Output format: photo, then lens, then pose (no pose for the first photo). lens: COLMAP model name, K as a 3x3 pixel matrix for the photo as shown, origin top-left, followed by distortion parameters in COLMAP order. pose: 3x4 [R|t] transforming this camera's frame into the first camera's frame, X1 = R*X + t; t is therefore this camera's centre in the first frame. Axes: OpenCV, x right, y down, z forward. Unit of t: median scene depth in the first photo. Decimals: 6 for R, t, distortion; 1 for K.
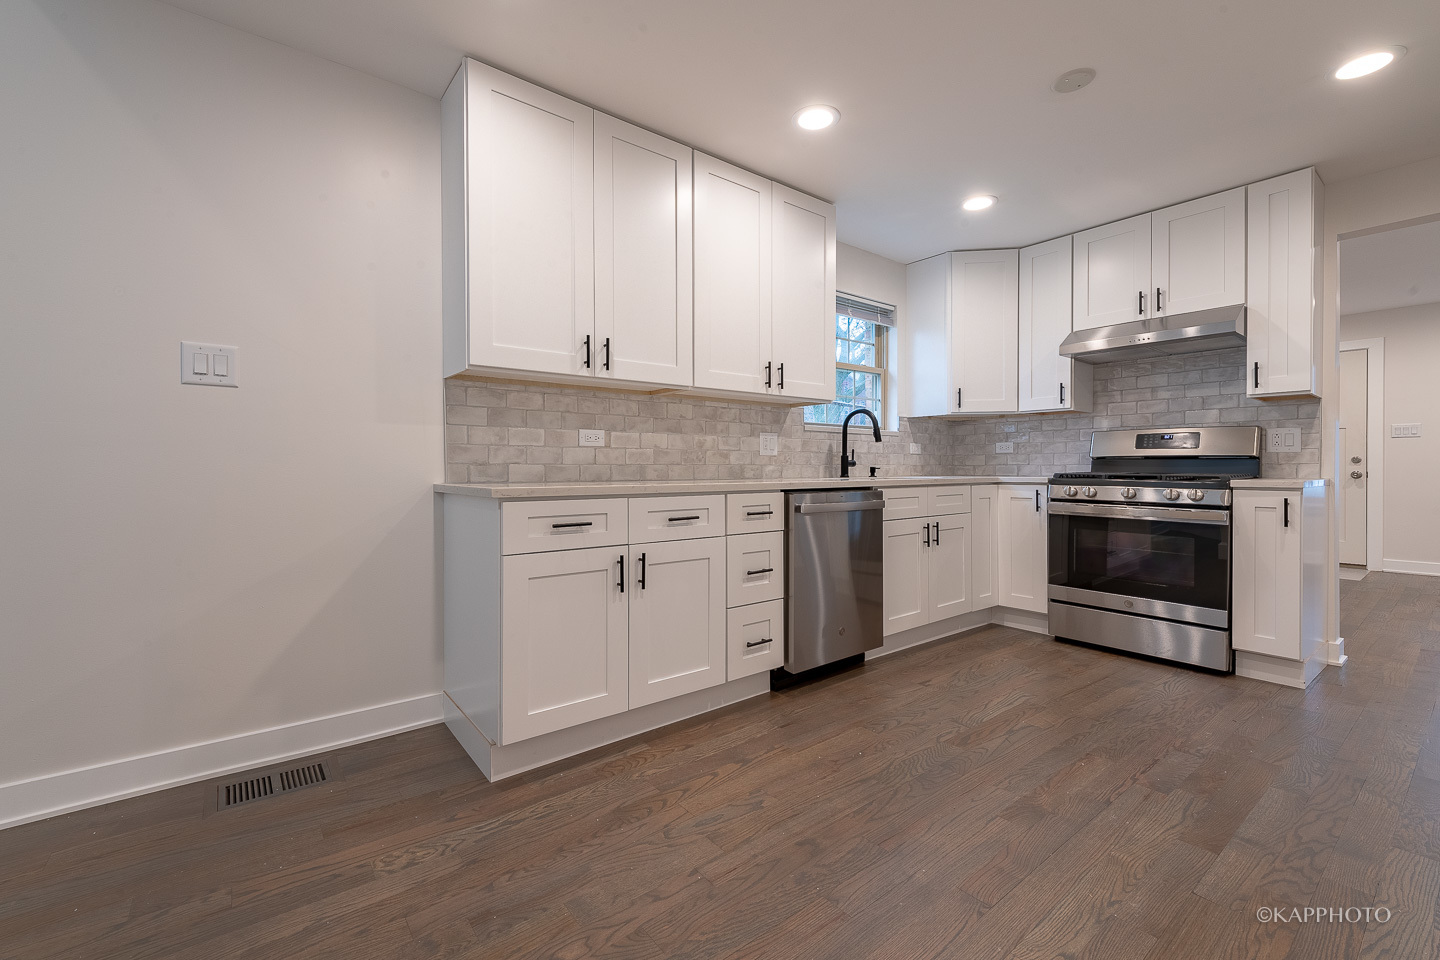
lens RADIAL K [[611.2, 0, 663.2], [0, 611.2, 471.8], [0, 0, 1]] dist [0.021156, -0.009238]
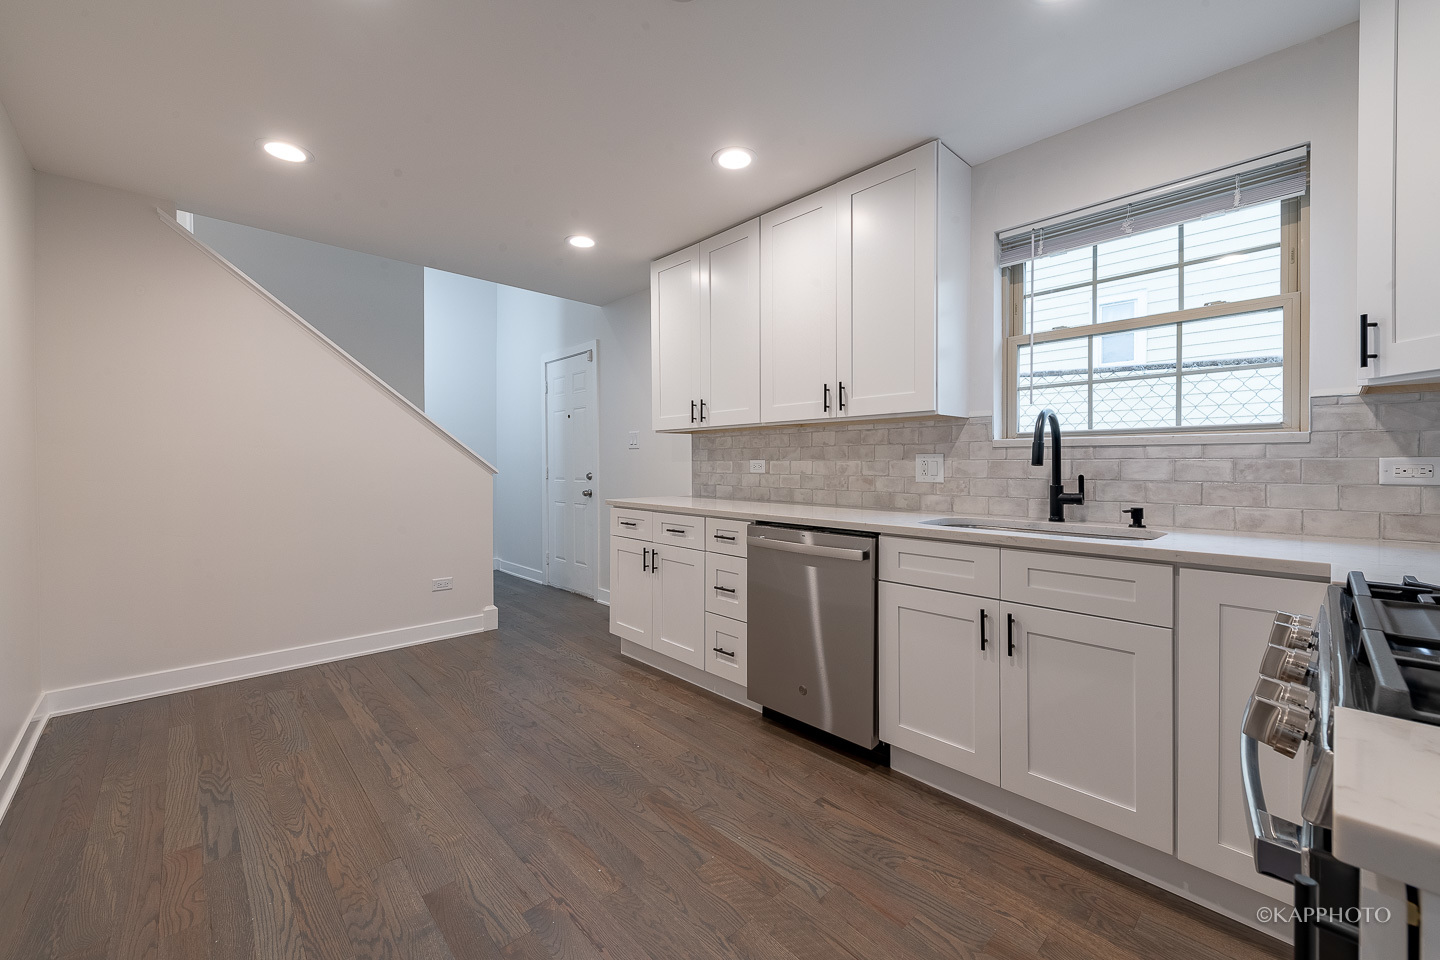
lens RADIAL K [[580.5, 0, 724.7], [0, 580.5, 466.8], [0, 0, 1]] dist [0.025546, -0.012065]
pose [[0.104876, 0.009232, -0.994442, 0.970649], [0.000236, 0.999957, 0.009308, -0.058345], [0.994485, -0.001211, 0.104869, 0.705395]]
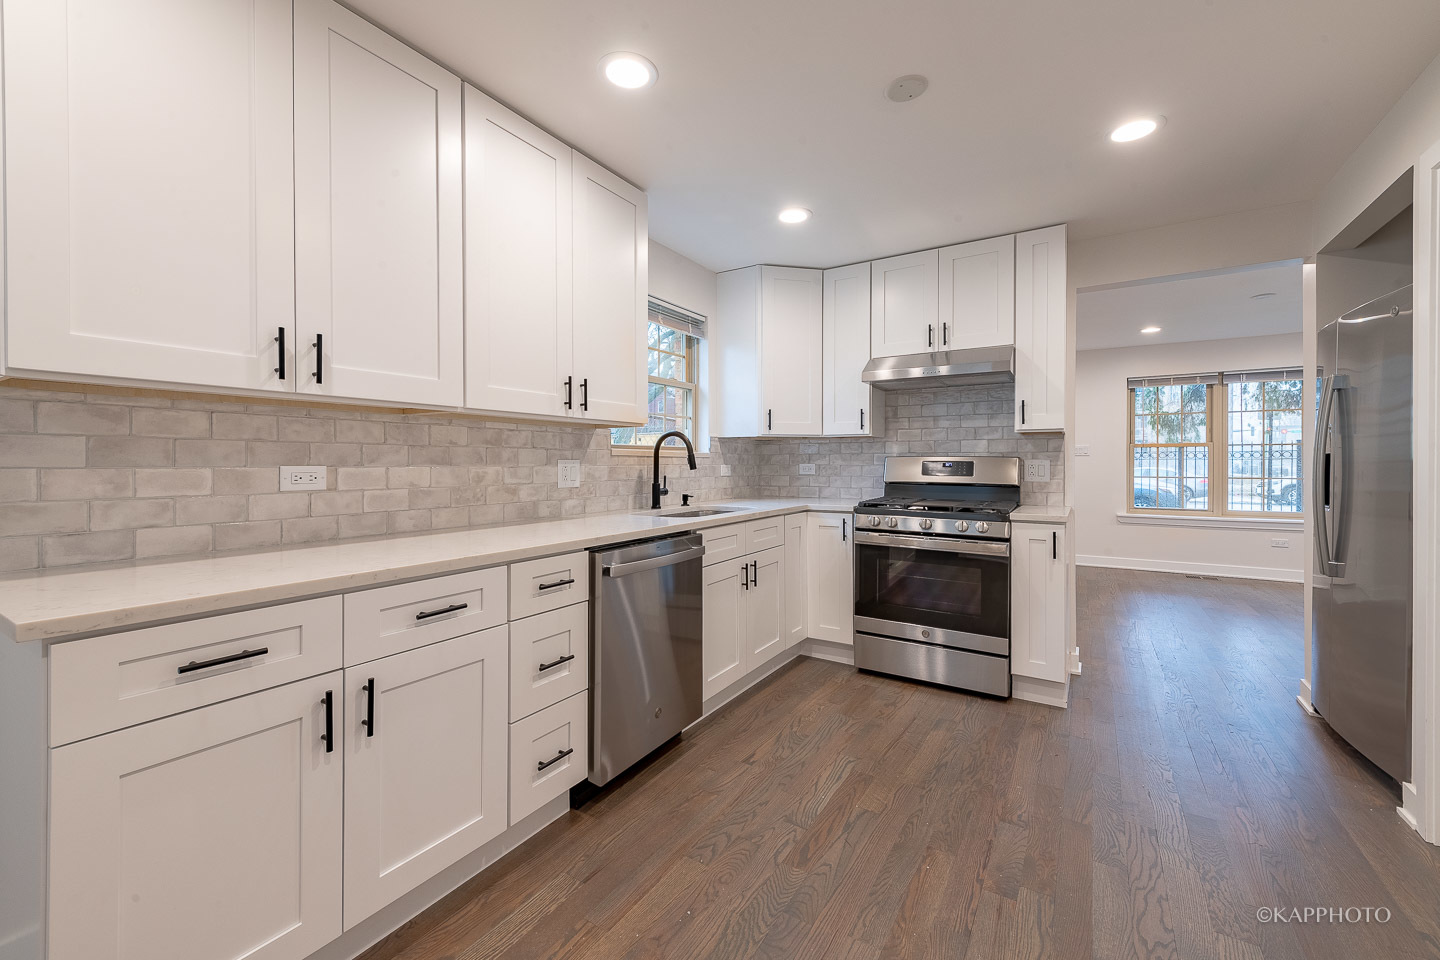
lens RADIAL K [[606.1, 0, 681.9], [0, 606.1, 463.9], [0, 0, 1]] dist [0.015624, -0.008223]
pose [[0.938135, 0.000242, 0.346268, 0.036150], [0.000093, 1.000000, -0.000949, -0.061907], [-0.346268, 0.000922, 0.938135, 0.202392]]
